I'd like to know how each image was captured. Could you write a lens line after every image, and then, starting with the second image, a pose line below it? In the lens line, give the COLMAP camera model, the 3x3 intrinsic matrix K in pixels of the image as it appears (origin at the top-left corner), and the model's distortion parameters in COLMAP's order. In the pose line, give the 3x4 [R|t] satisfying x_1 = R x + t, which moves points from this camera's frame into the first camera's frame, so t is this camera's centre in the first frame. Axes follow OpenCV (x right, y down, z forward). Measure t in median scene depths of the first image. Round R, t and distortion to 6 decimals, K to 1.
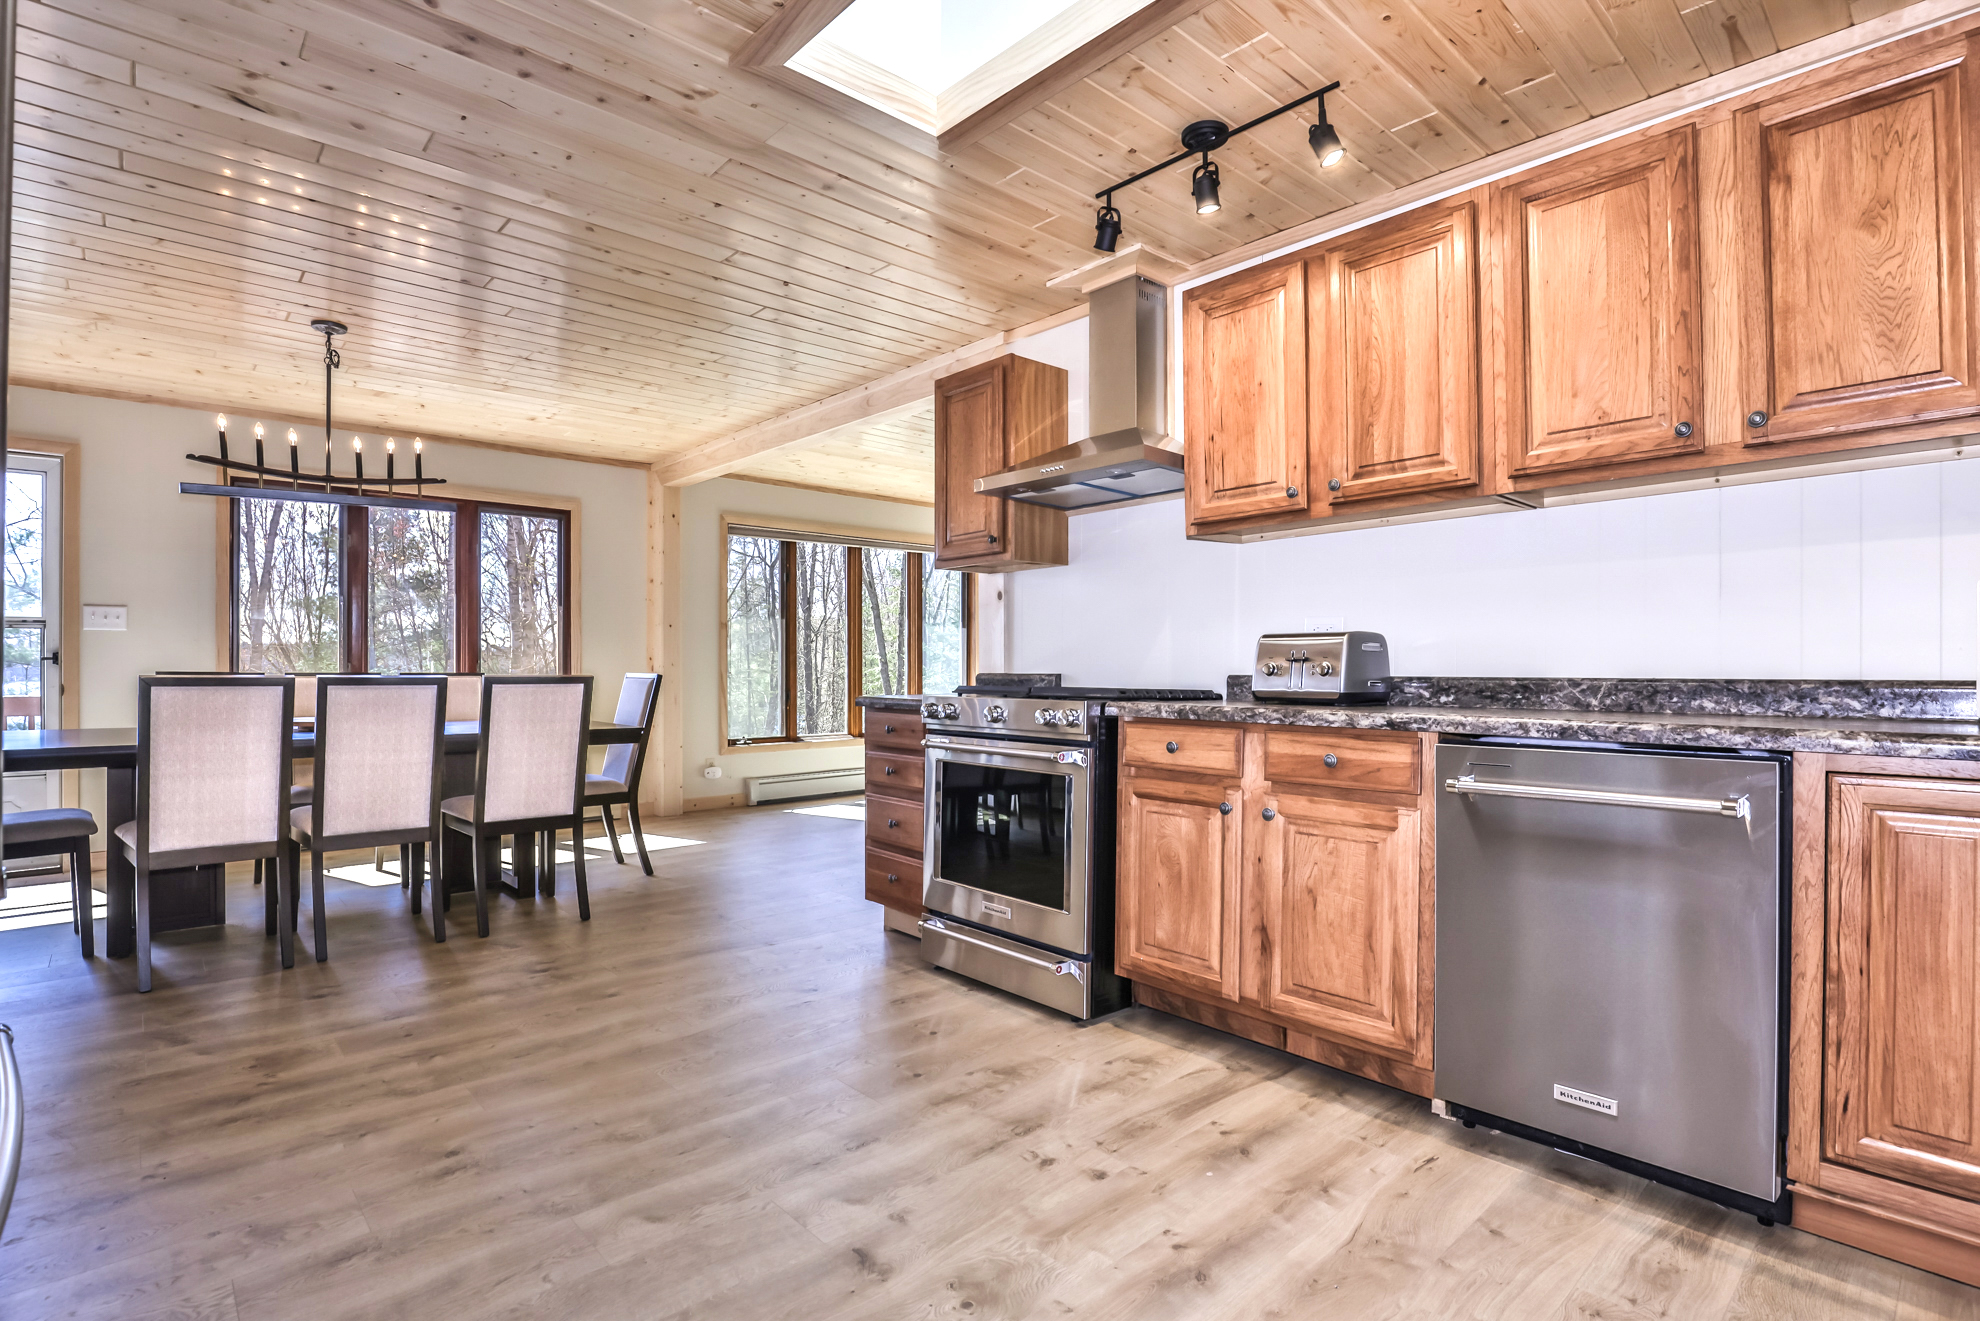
lens RADIAL K [[981.4, 0, 987.9], [0, 981.4, 652.6], [0, 0, 1]] dist [0.018878, 0.002554]
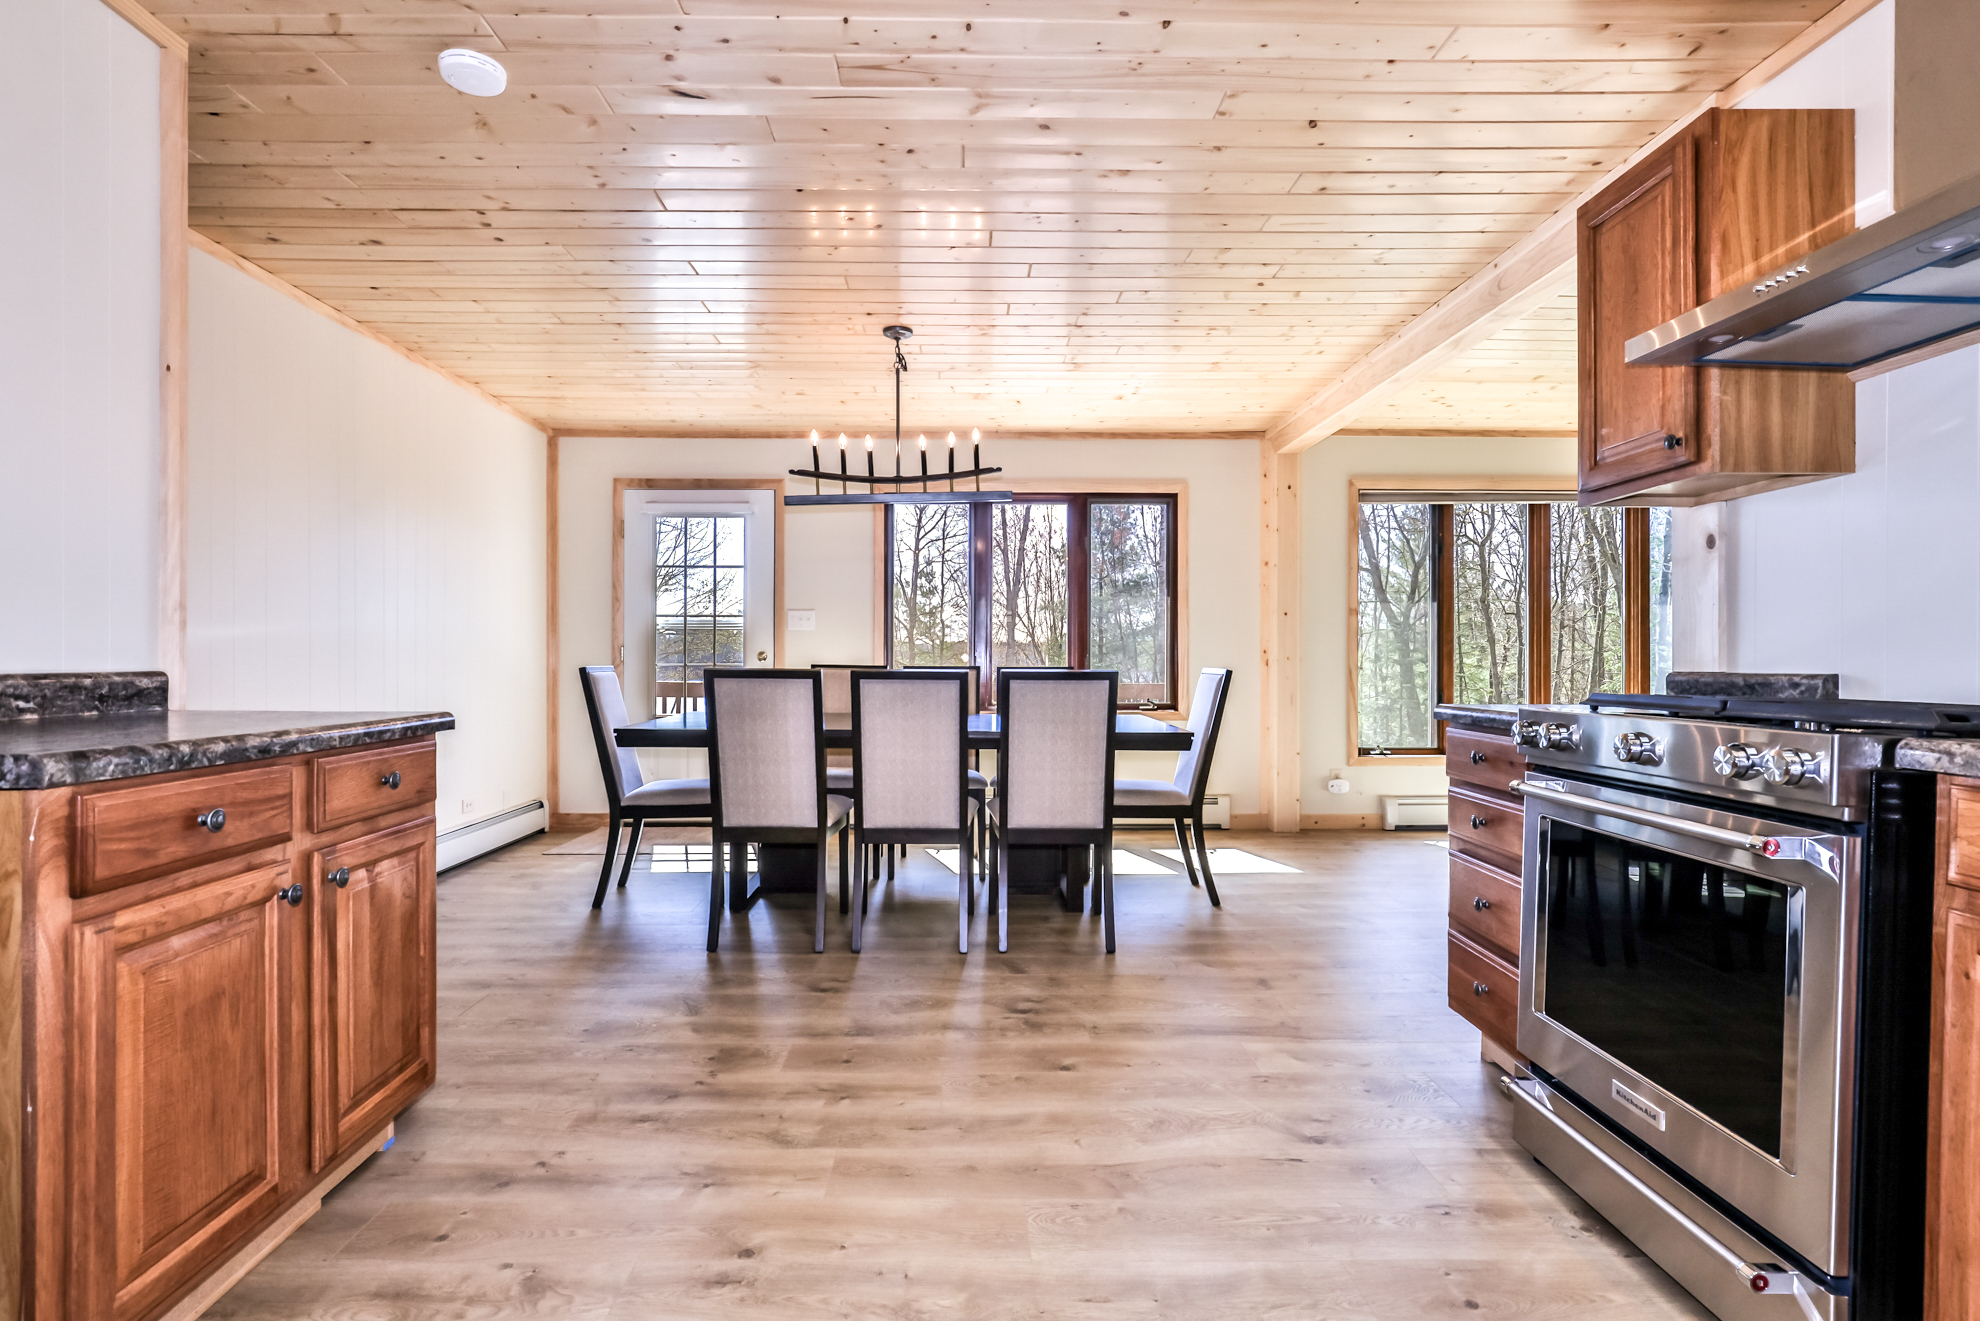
lens RADIAL K [[981.4, 0, 992.8], [0, 981.4, 653.0], [0, 0, 1]] dist [0.018878, 0.002554]
pose [[0.755938, -0.003836, -0.654632, 0.084230], [0.007907, 0.999963, 0.003271, 0.004110], [0.654596, -0.007648, 0.755941, 0.289153]]
